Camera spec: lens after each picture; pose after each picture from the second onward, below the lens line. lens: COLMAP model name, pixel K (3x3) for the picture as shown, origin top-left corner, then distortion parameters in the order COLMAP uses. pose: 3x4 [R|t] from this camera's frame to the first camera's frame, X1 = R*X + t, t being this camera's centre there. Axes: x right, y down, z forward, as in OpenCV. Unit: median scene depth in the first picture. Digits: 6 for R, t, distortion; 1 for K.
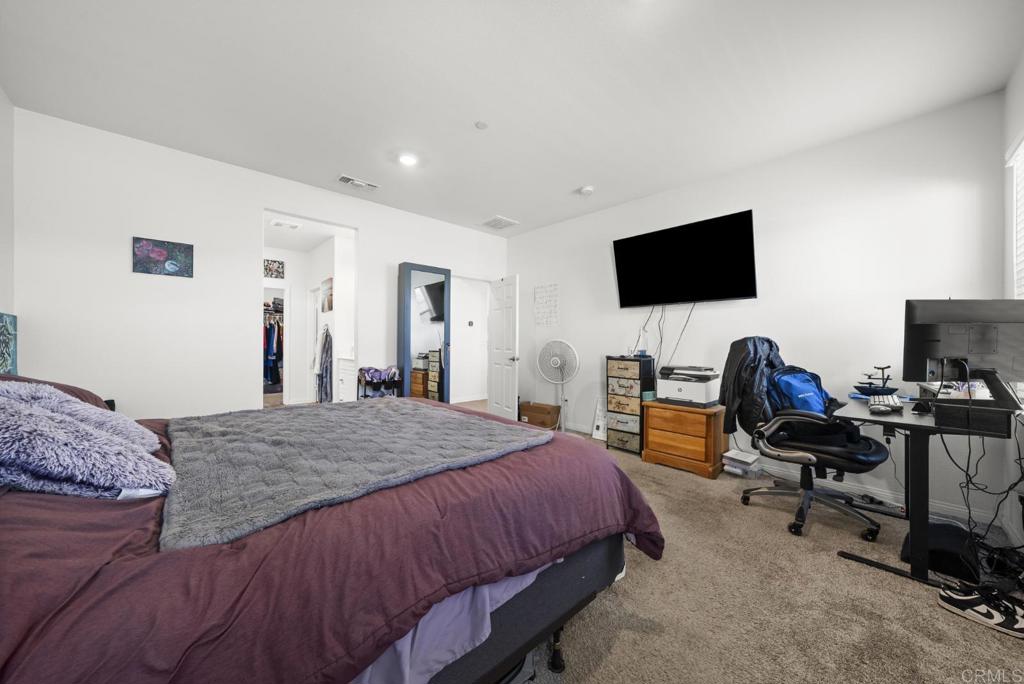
lens RADIAL K [[354.6, 0, 510.7], [0, 354.6, 344.3], [0, 0, 1]] dist [0.000071, 0.000010]
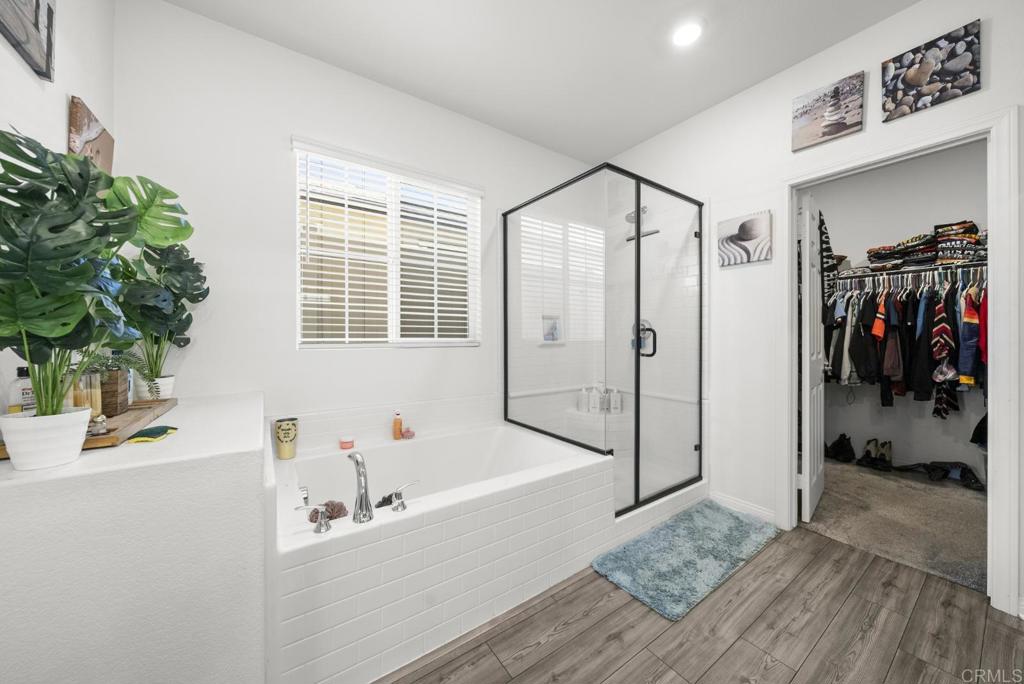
lens RADIAL K [[361.4, 0, 511.1], [0, 361.4, 337.0], [0, 0, 1]] dist [-0.000508, 0.000025]
pose [[-0.144617, -0.009638, -0.989441, -0.324554], [-0.007958, 0.999932, -0.008577, -0.008143], [0.989456, 0.006633, -0.144684, 0.668629]]
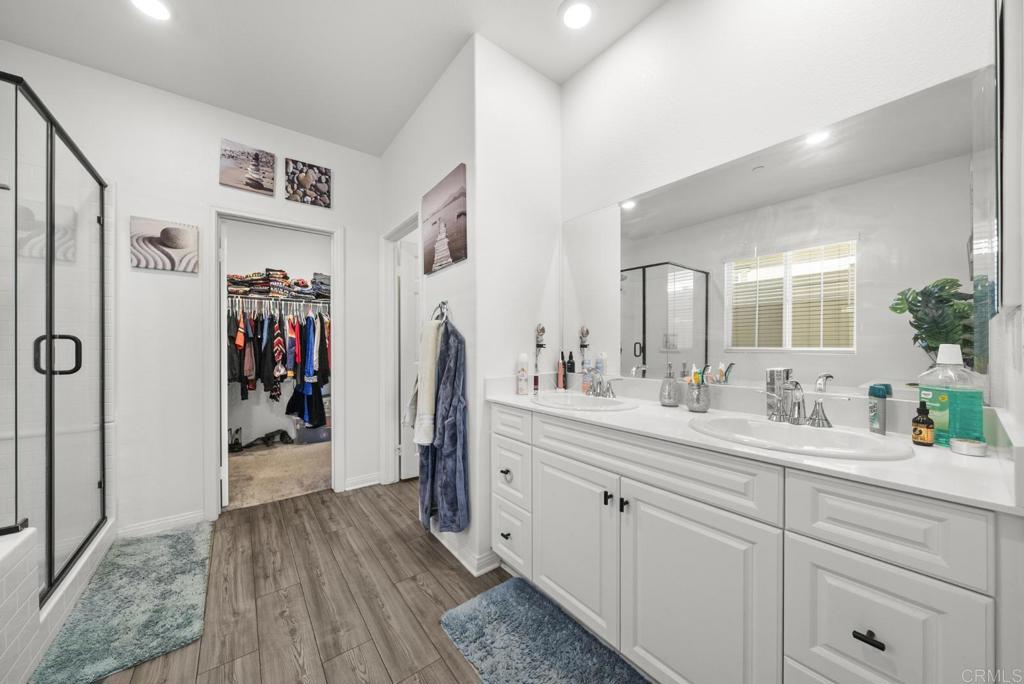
lens RADIAL K [[354.6, 0, 510.7], [0, 354.6, 344.3], [0, 0, 1]] dist [0.000071, 0.000010]
pose [[0.994975, -0.012781, -0.099306, -0.350663], [0.011764, 0.999872, -0.010811, -0.007861], [0.099431, 0.009589, 0.994998, 0.546612]]
